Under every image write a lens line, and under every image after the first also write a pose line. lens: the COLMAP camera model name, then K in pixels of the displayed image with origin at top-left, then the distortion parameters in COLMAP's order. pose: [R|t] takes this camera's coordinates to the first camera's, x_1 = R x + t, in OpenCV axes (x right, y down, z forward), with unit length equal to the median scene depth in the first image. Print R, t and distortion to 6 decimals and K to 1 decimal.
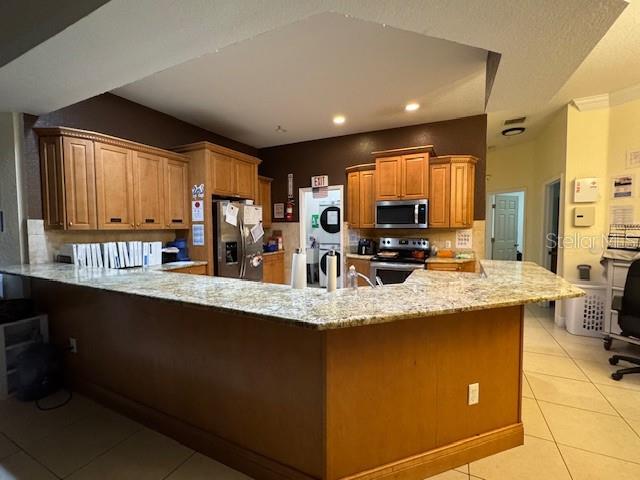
lens RADIAL K [[277.9, 0, 320.1], [0, 277.9, 239.5], [0, 0, 1]] dist [0.001276, 0.000219]
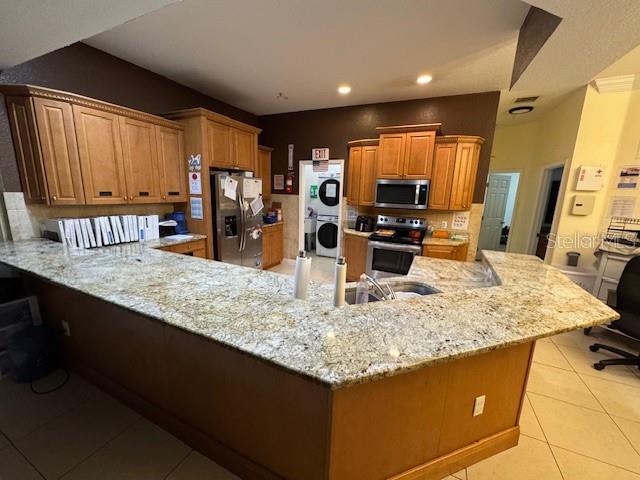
lens RADIAL K [[252.7, 0, 320.9], [0, 252.7, 239.3], [0, 0, 1]] dist [-0.000248, 0.000429]
pose [[0.999076, 0.034237, 0.025997, -0.018966], [-0.037588, 0.989176, 0.141839, -0.053886], [-0.020860, -0.142685, 0.989548, 0.094844]]
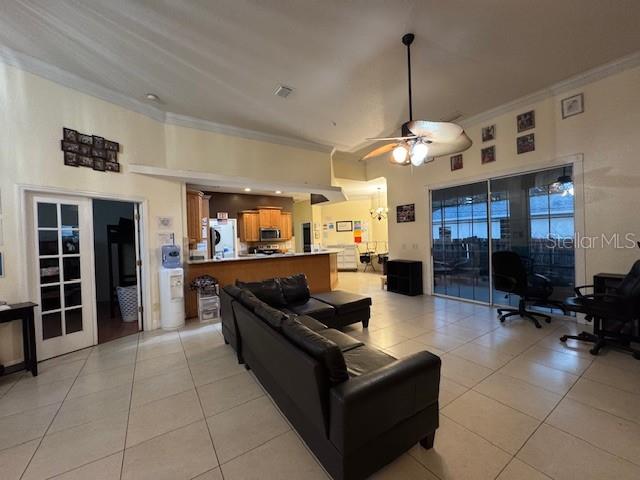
lens RADIAL K [[252.7, 0, 314.7], [0, 252.7, 238.5], [0, 0, 1]] dist [-0.000248, 0.000429]
pose [[0.518269, -0.020007, 0.854983, -1.533296], [0.070059, 0.997359, -0.019130, 0.010789], [-0.852343, 0.069814, 0.518303, -0.464272]]
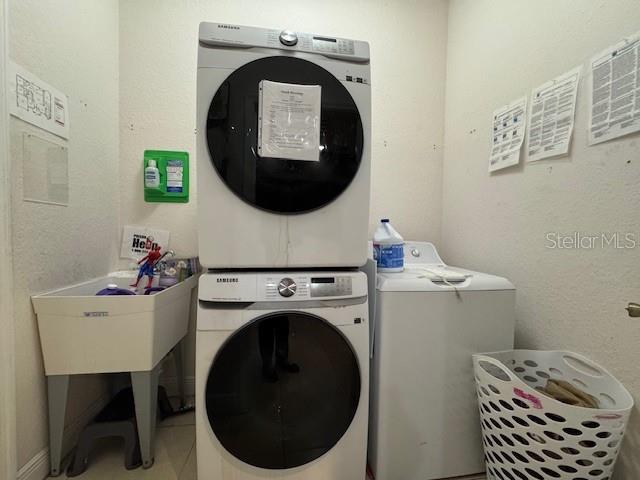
lens RADIAL K [[252.7, 0, 319.1], [0, 252.7, 238.5], [0, 0, 1]] dist [-0.000248, 0.000429]
pose [[0.834031, 0.005092, 0.551695, -0.048756], [0.007615, 0.999756, -0.020741, -0.002642], [-0.551666, 0.021500, 0.833788, 1.532986]]
